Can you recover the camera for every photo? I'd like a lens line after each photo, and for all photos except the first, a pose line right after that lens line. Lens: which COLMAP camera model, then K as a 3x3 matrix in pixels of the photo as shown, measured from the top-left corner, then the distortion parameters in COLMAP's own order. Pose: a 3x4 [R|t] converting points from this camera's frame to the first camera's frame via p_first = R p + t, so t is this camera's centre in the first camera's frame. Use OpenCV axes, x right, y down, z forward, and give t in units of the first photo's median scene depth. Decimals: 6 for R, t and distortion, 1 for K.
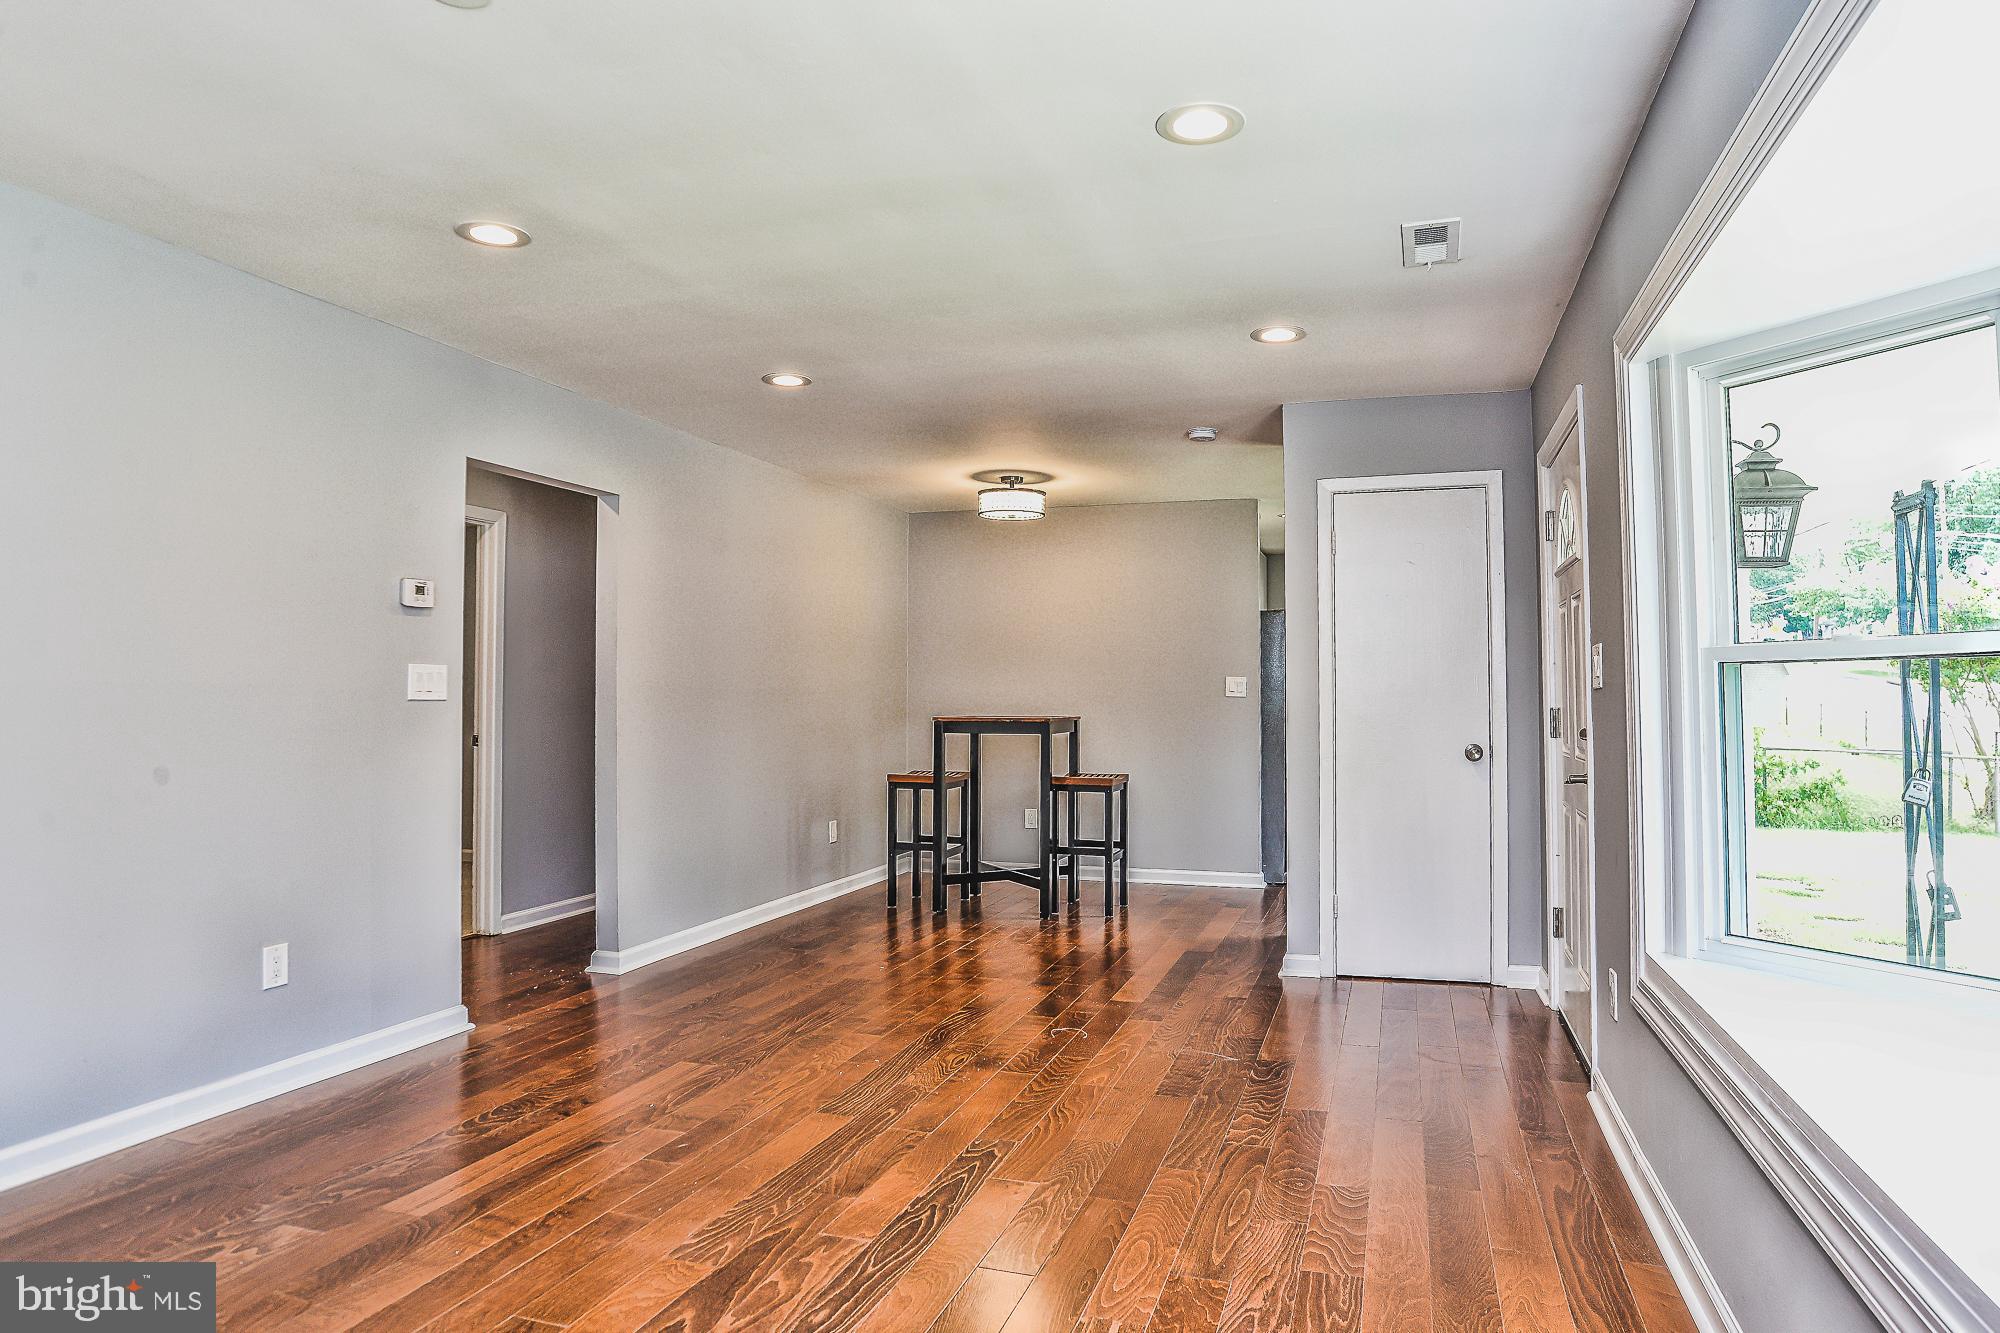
lens RADIAL K [[1156.6, 0, 1000.0], [0, 1156.6, 666.5], [0, 0, 1]] dist [-0.056012, 0.023589]
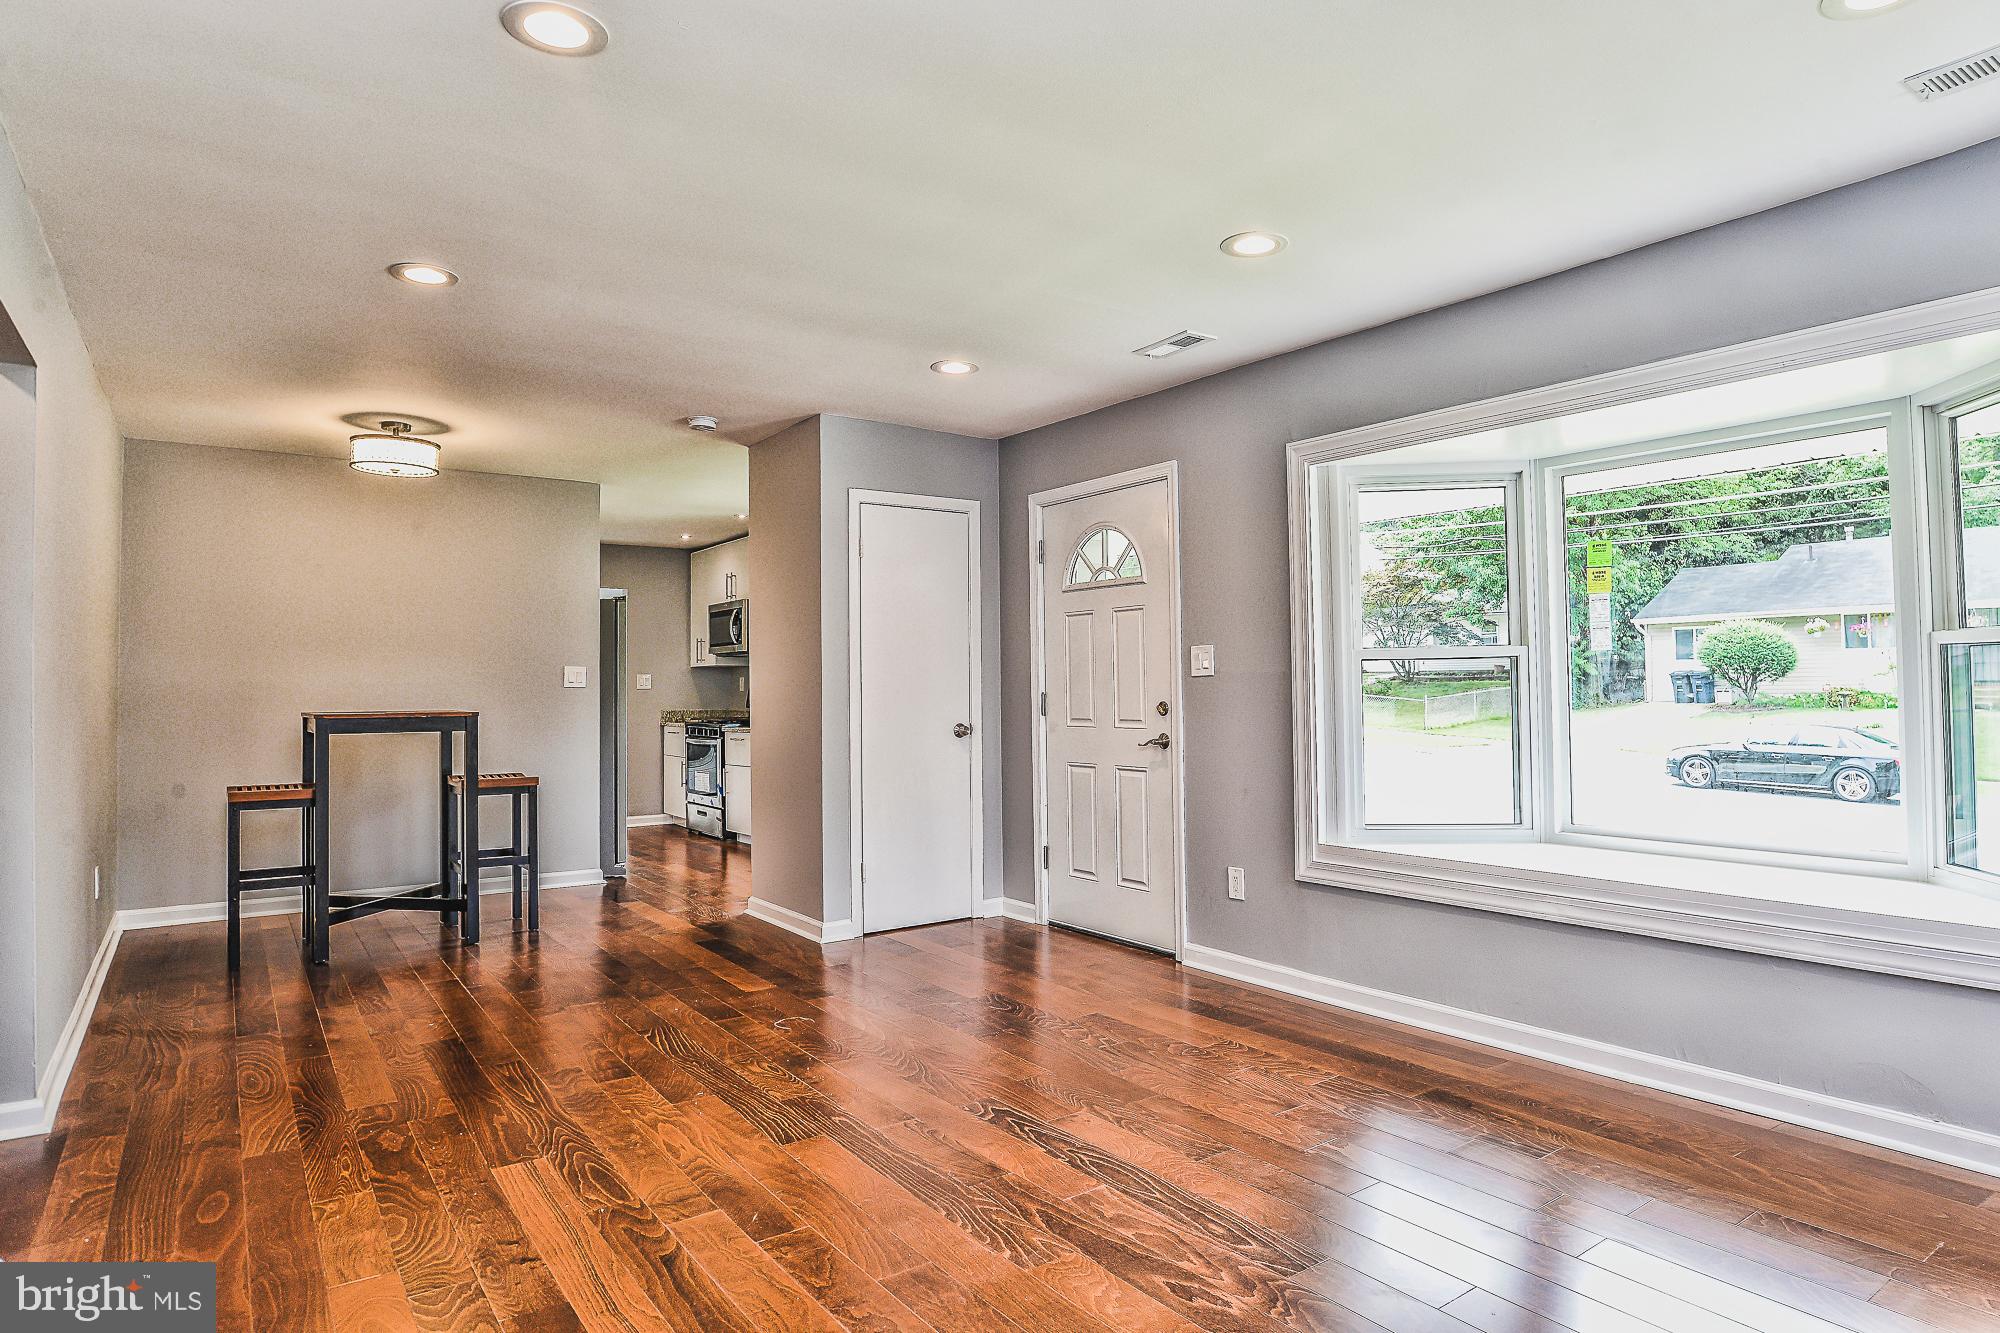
lens RADIAL K [[1156.6, 0, 1000.0], [0, 1156.6, 666.5], [0, 0, 1]] dist [-0.056012, 0.023589]
pose [[0.590406, 0.008853, 0.807058, -0.773685], [-0.014597, 0.999893, -0.000290, 0.009678], [-0.806975, -0.011610, 0.590472, 0.327402]]
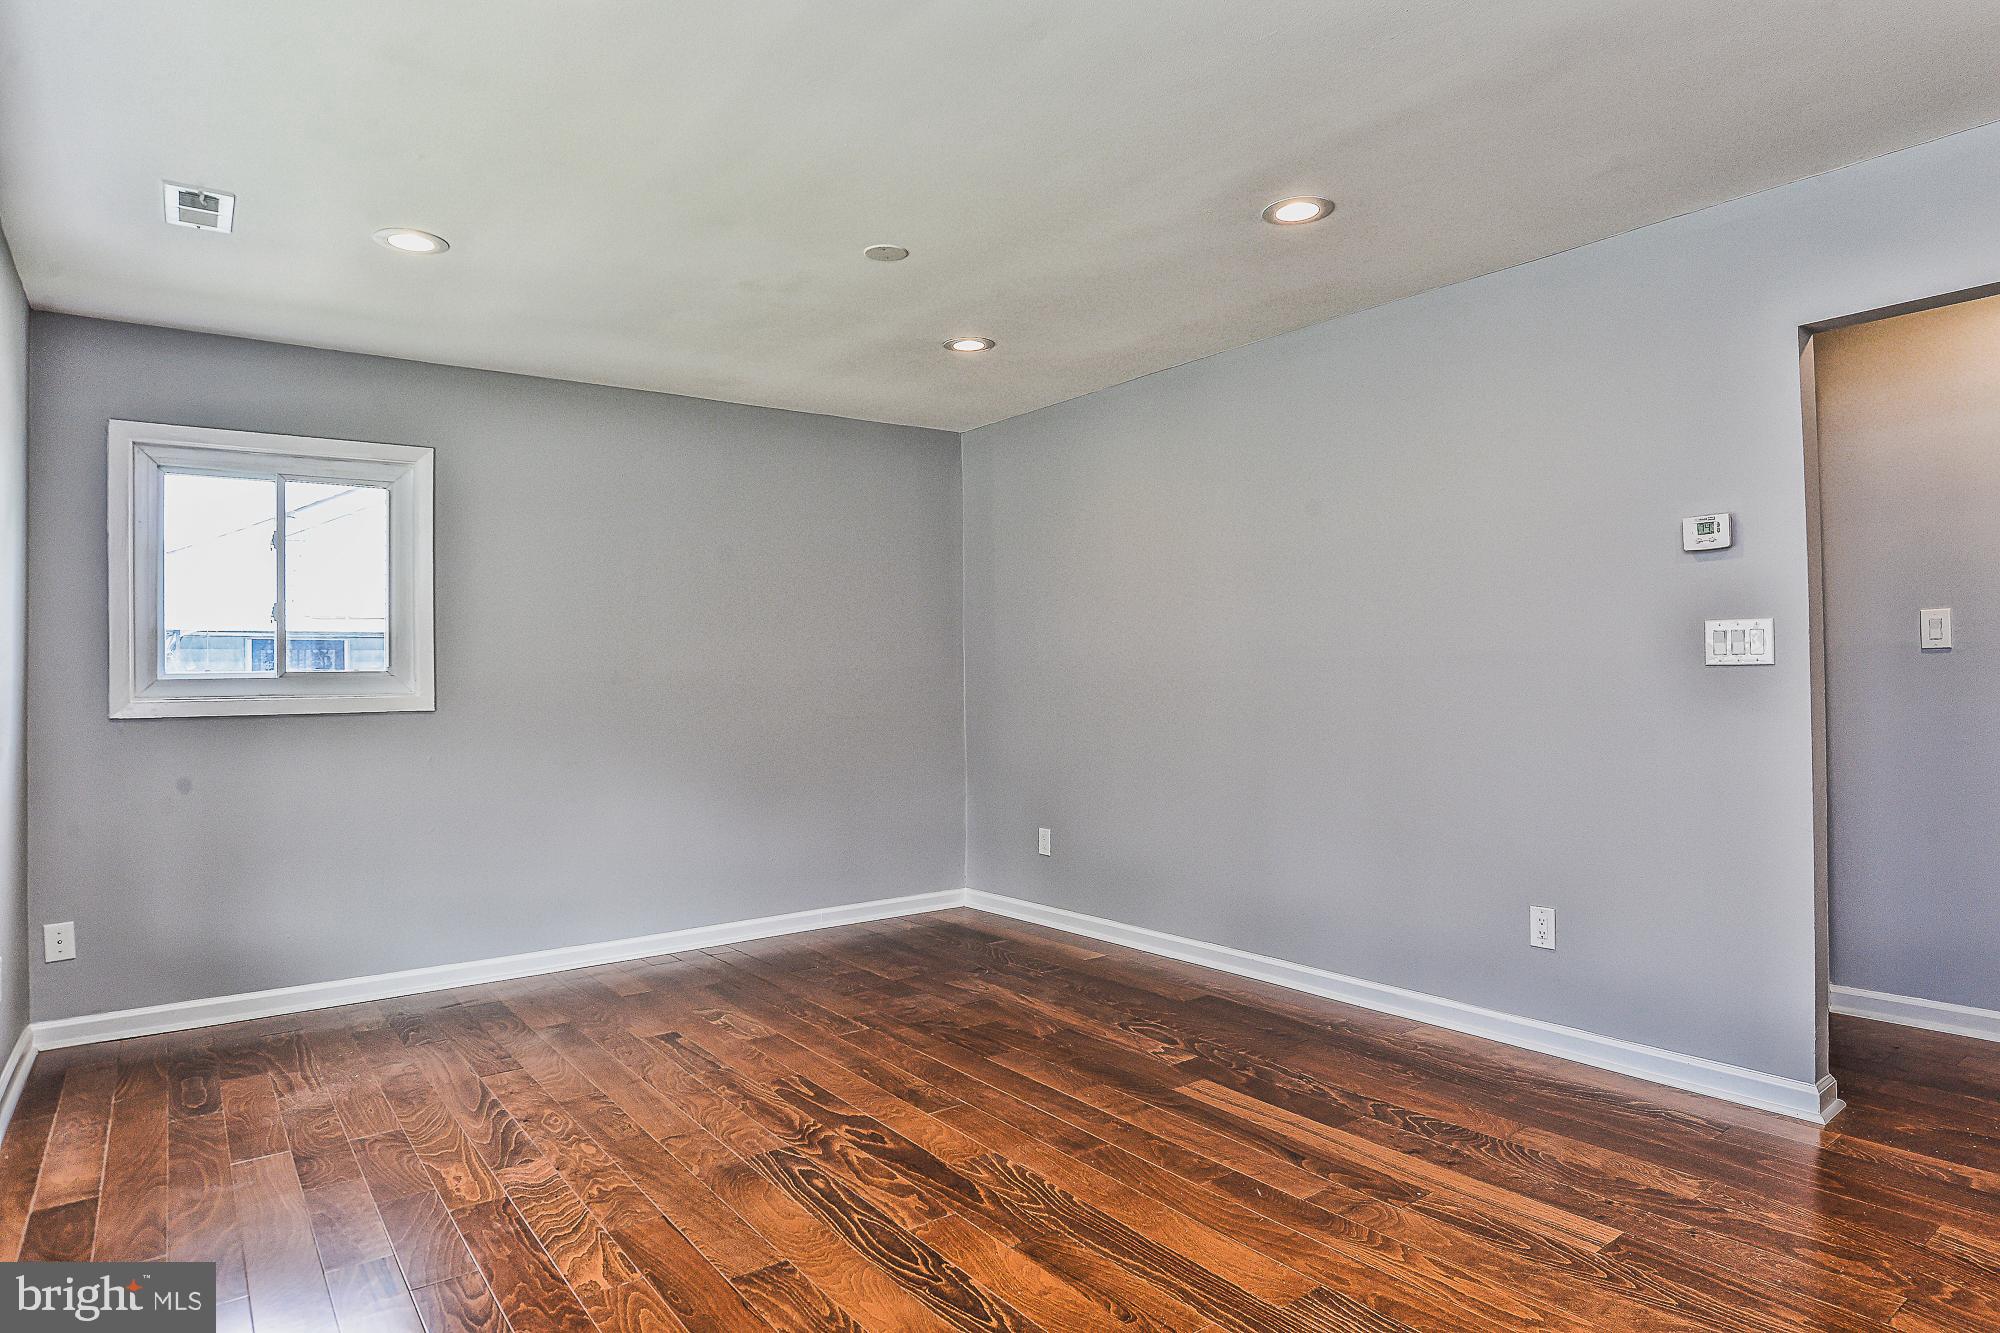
lens RADIAL K [[1119.0, 0, 1039.1], [0, 1119.0, 668.4], [0, 0, 1]] dist [-0.038571, 0.000963]
pose [[-0.536473, 0.006470, -0.843893, 0.465079], [0.044583, 0.998792, -0.020684, 0.031121], [0.842739, -0.048720, -0.536113, 1.201954]]
